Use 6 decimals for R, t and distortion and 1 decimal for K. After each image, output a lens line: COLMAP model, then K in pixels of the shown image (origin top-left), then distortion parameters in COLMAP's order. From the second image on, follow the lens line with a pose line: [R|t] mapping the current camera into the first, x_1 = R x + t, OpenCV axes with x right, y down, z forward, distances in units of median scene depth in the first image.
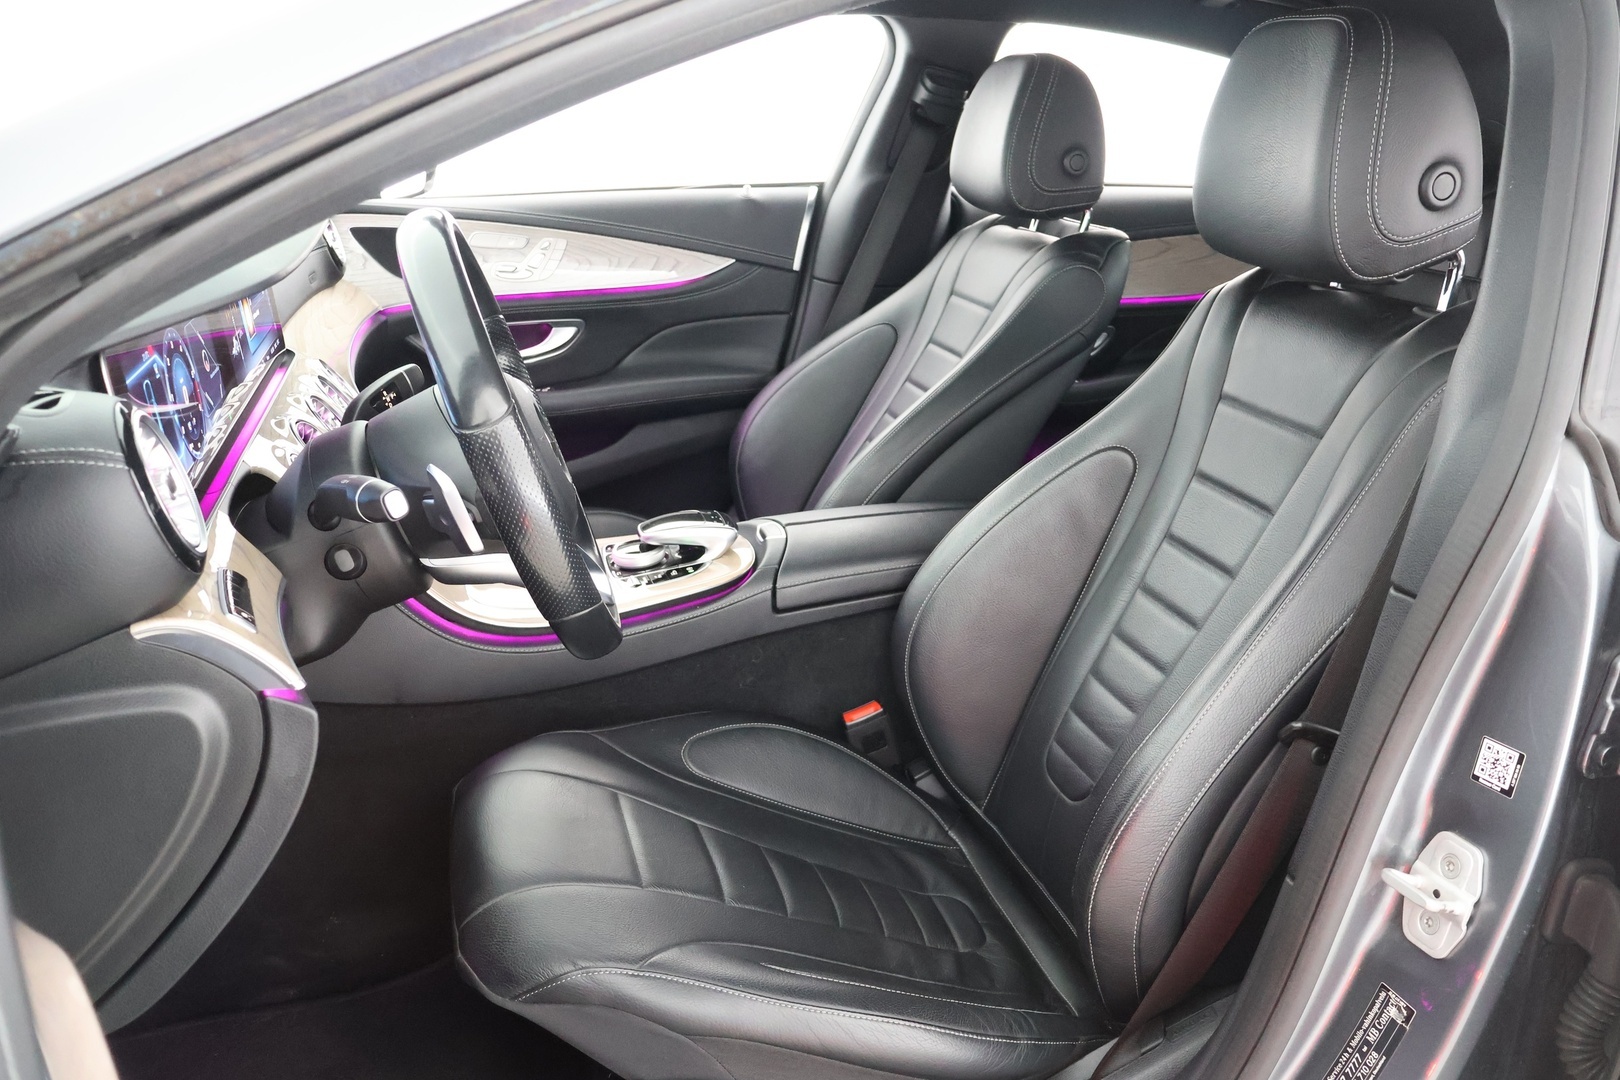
lens RADIAL K [[1305.3, 0, 810.0], [0, 1305.3, 540.0], [0, 0, 1]] dist [-0.024413, 0.004149]
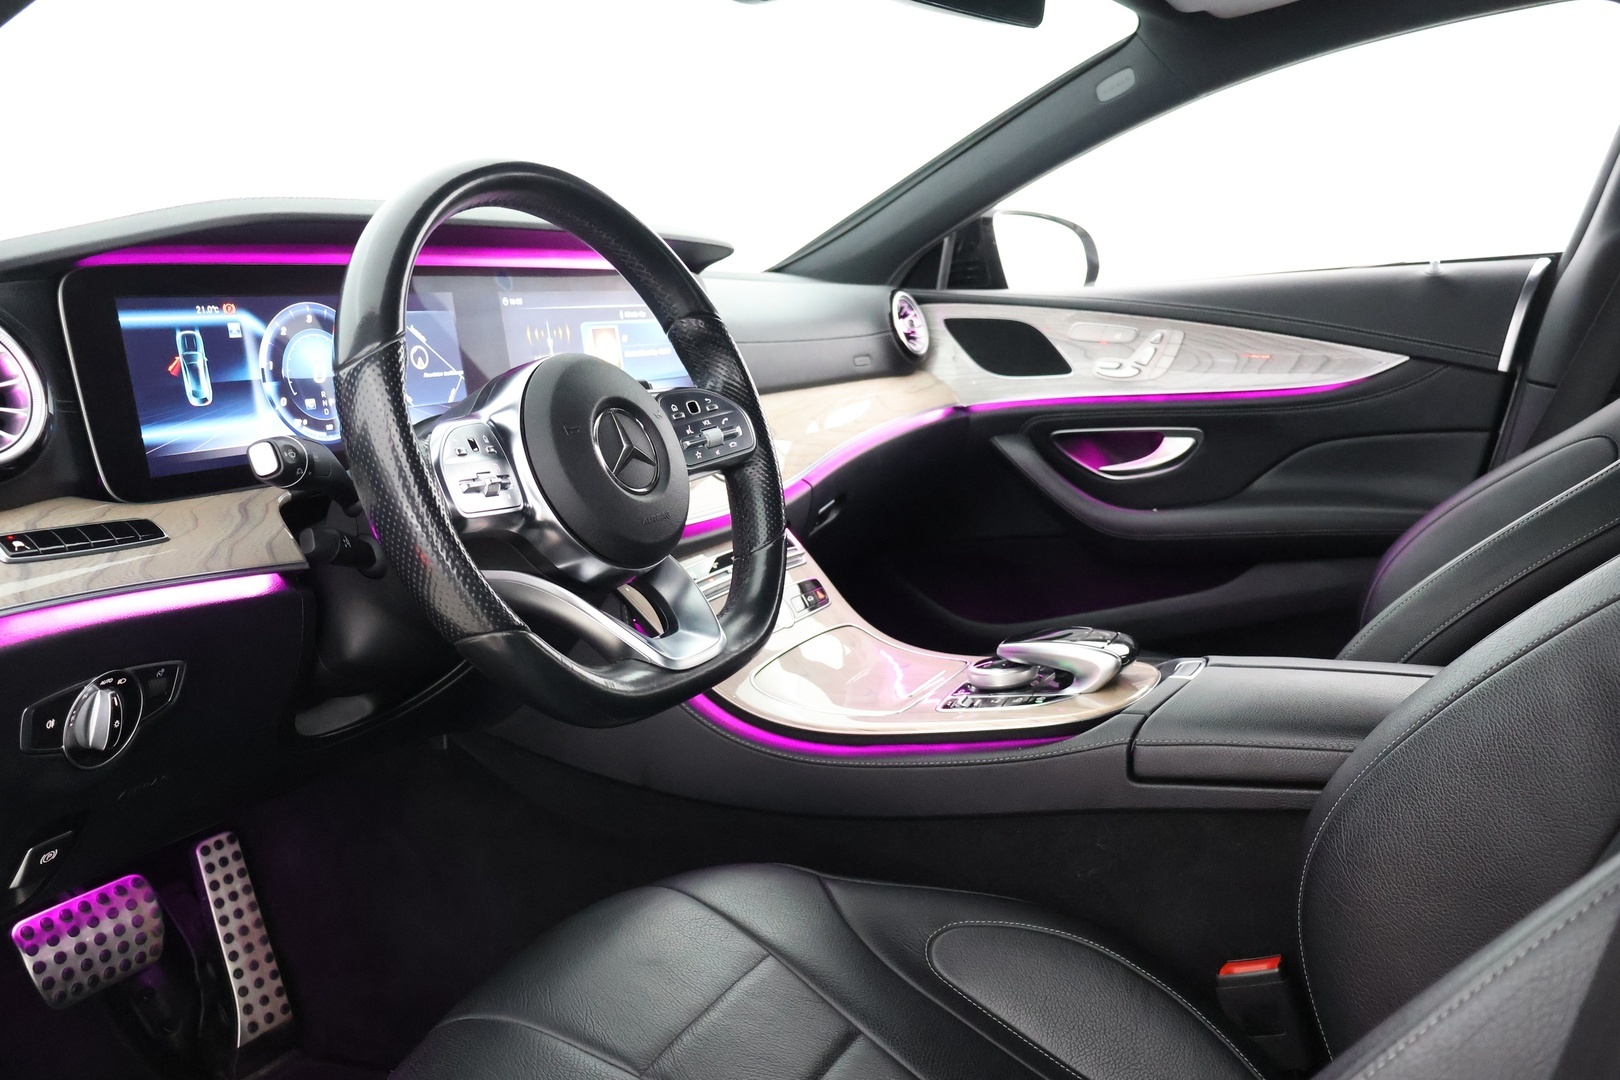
lens RADIAL K [[1305.3, 0, 810.0], [0, 1305.3, 540.0], [0, 0, 1]] dist [-0.024413, 0.004149]
pose [[0.747043, 0.070883, -0.660986, 0.190830], [-0.170242, 0.981541, -0.087147, 0.013917], [0.642608, 0.177630, 0.745320, 0.240382]]
